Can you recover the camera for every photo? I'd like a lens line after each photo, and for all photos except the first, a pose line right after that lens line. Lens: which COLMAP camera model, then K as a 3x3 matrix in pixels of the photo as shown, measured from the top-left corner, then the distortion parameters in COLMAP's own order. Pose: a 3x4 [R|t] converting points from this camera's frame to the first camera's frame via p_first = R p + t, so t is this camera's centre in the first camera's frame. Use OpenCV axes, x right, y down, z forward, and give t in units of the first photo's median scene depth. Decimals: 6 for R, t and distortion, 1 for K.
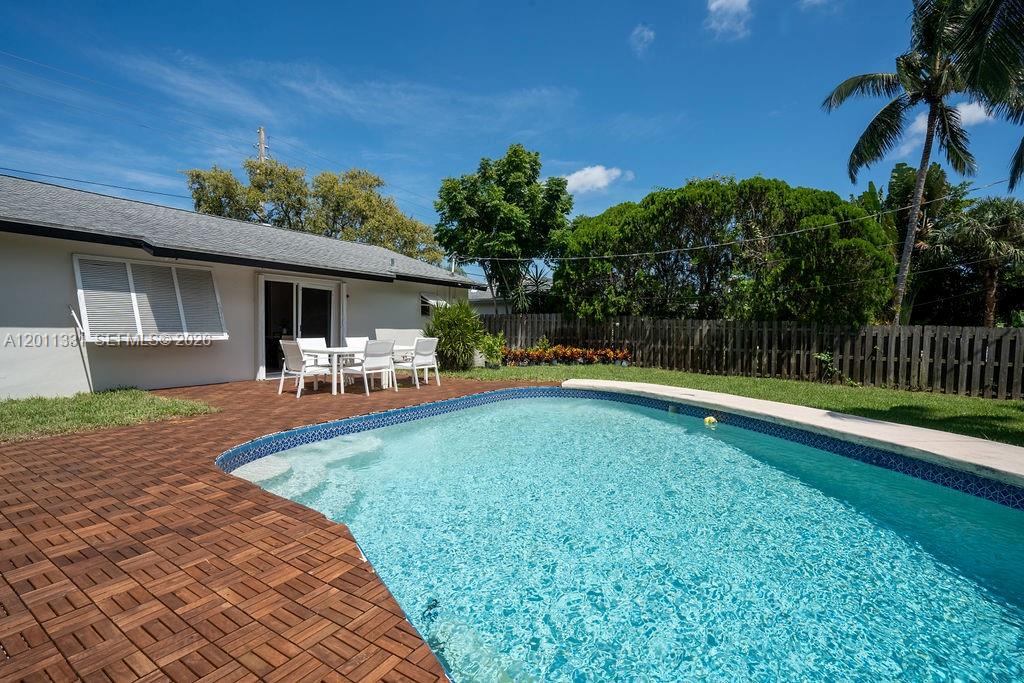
lens RADIAL K [[471.2, 0, 512.0], [0, 471.2, 341.5], [0, 0, 1]] dist [-0.049094, 0.025295]
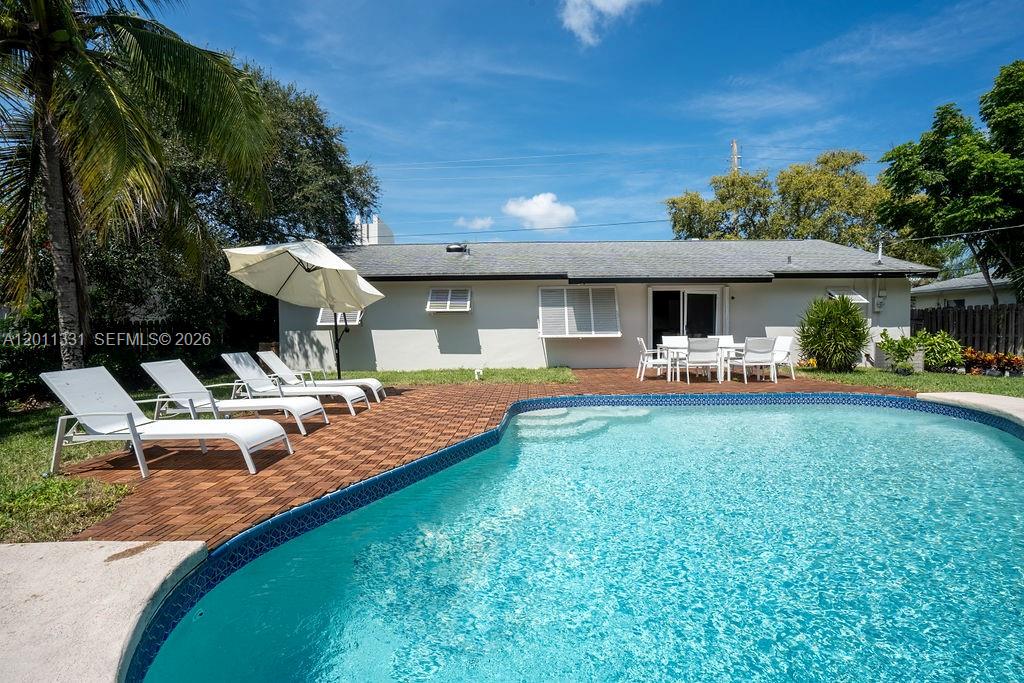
lens RADIAL K [[472.9, 0, 520.9], [0, 472.9, 340.7], [0, 0, 1]] dist [-0.044398, 0.025517]
pose [[0.529592, 0.015365, -0.848113, 0.240546], [-0.010476, 0.999878, 0.011573, -0.002985], [0.848188, 0.002755, 0.529689, -0.002309]]
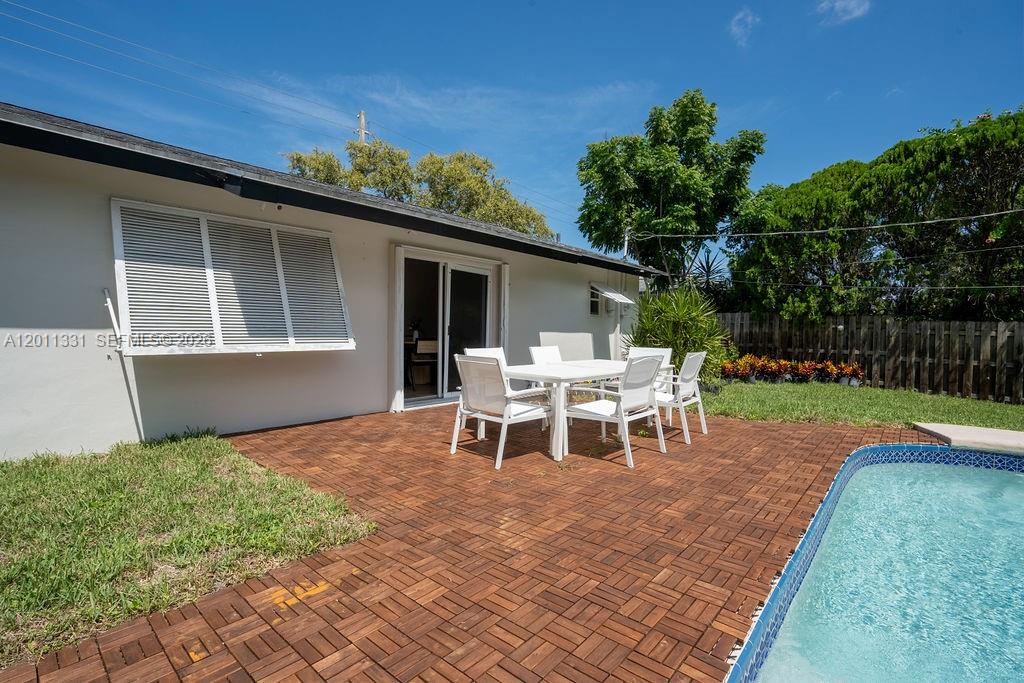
lens RADIAL K [[472.9, 0, 520.9], [0, 472.9, 340.7], [0, 0, 1]] dist [-0.044398, 0.025517]
pose [[0.990227, 0.010482, -0.139071, -0.173739], [-0.011079, 0.999932, -0.003517, -0.009003], [0.139025, 0.005023, 0.990276, 0.233009]]
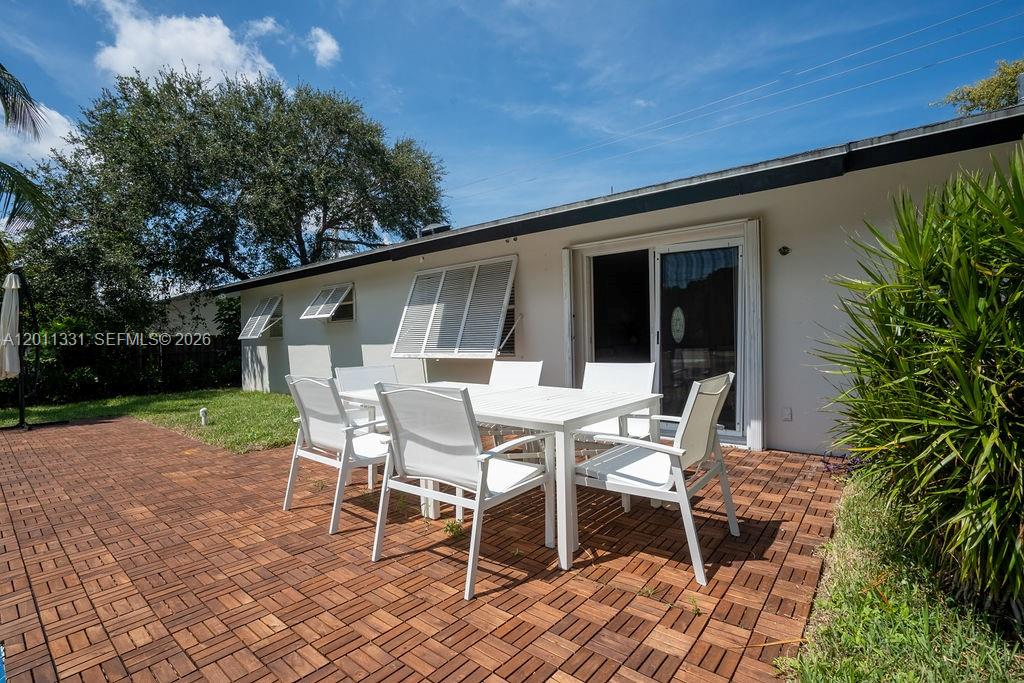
lens RADIAL K [[472.9, 0, 520.9], [0, 472.9, 340.7], [0, 0, 1]] dist [-0.044398, 0.025517]
pose [[-0.126749, -0.028930, -0.991513, 0.029854], [-0.032807, 0.999150, -0.024959, -0.008155], [0.991392, 0.029365, -0.127591, 0.629513]]
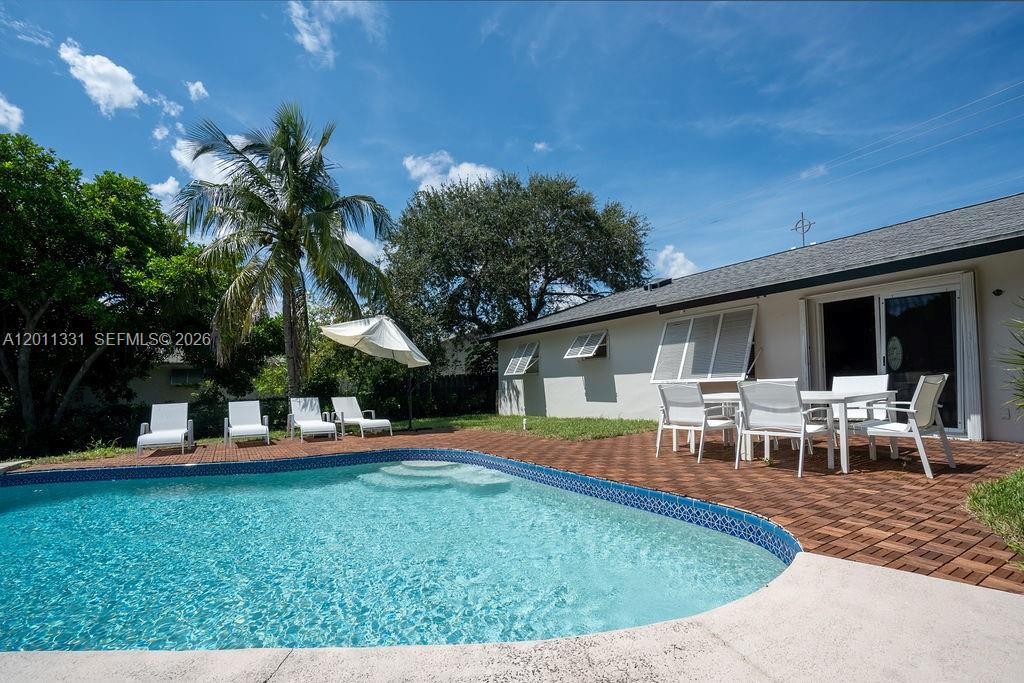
lens RADIAL K [[467.5, 0, 527.8], [0, 467.5, 370.0], [0, 0, 1]] dist [-0.045011, 0.023178]
pose [[-0.454996, -0.041374, -0.889532, 0.223035], [-0.022048, 0.999137, -0.035194, 0.009017], [0.890220, 0.003599, -0.455516, 0.581495]]
